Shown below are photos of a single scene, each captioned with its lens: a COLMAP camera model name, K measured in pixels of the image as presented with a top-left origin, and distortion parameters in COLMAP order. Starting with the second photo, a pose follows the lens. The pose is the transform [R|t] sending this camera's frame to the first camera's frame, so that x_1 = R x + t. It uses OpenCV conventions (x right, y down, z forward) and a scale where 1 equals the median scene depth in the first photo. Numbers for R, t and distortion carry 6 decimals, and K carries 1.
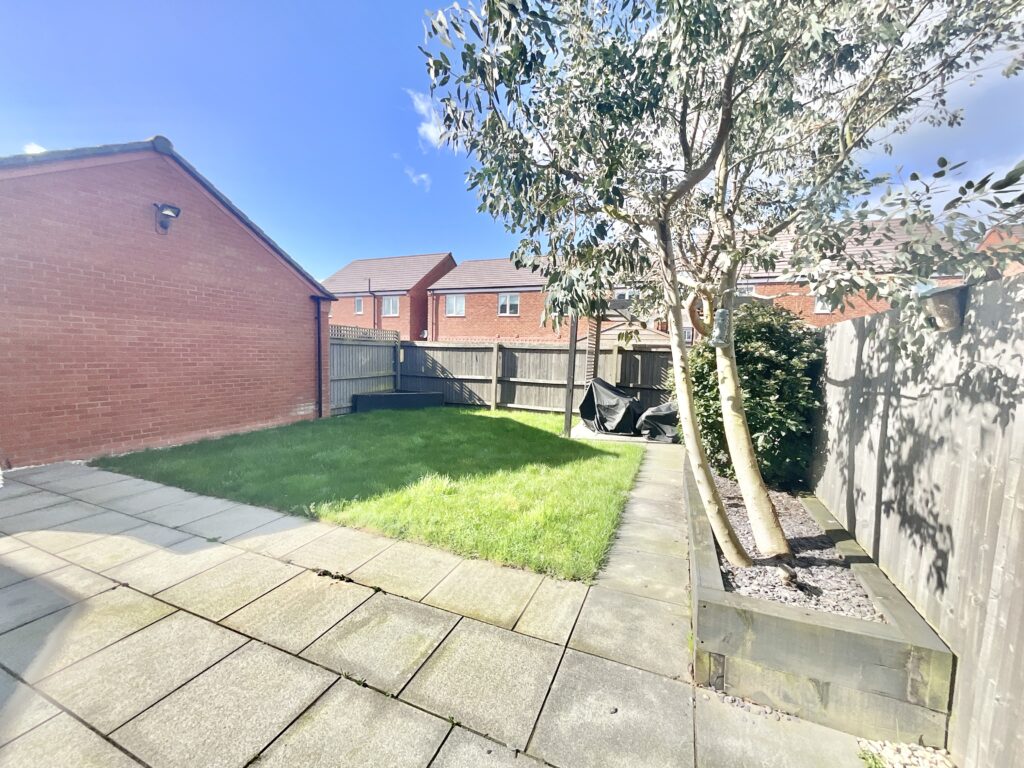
lens RADIAL K [[412.7, 0, 509.8], [0, 412.7, 383.3], [0, 0, 1]] dist [0.001510, -0.000918]
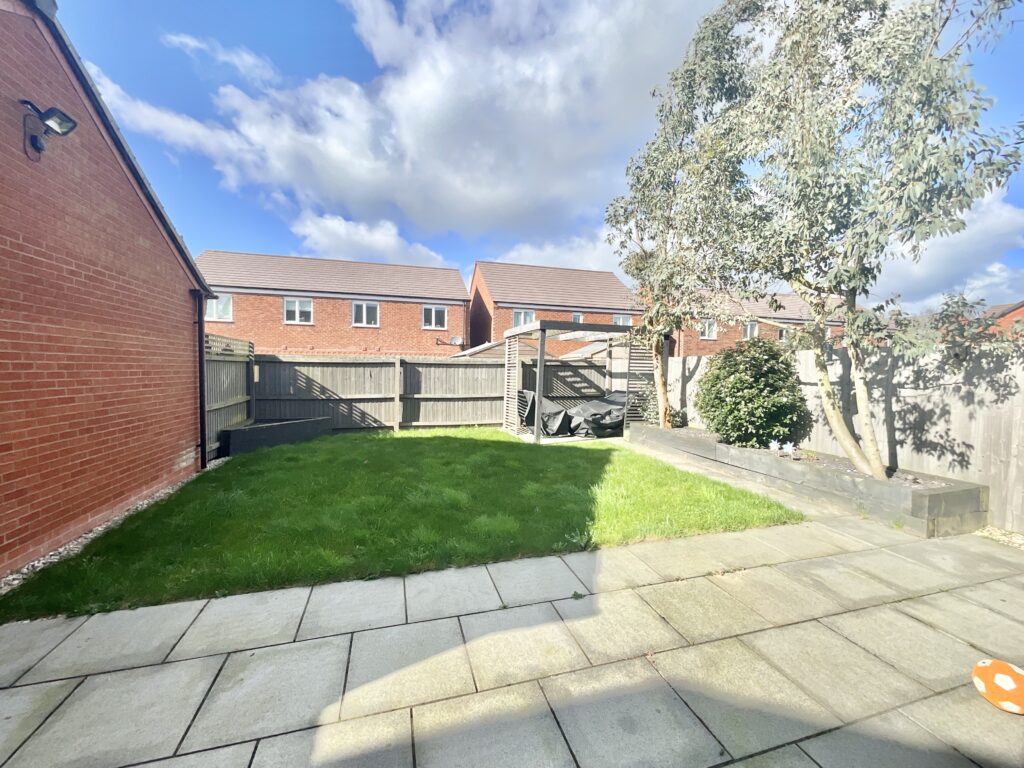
lens RADIAL K [[412.7, 0, 517.2], [0, 412.7, 380.6], [0, 0, 1]] dist [0.001510, -0.000918]
pose [[0.776893, -0.036931, 0.628548, -0.484606], [0.057761, 0.998249, -0.012741, -0.022665], [-0.626977, 0.046204, 0.777666, 0.142488]]
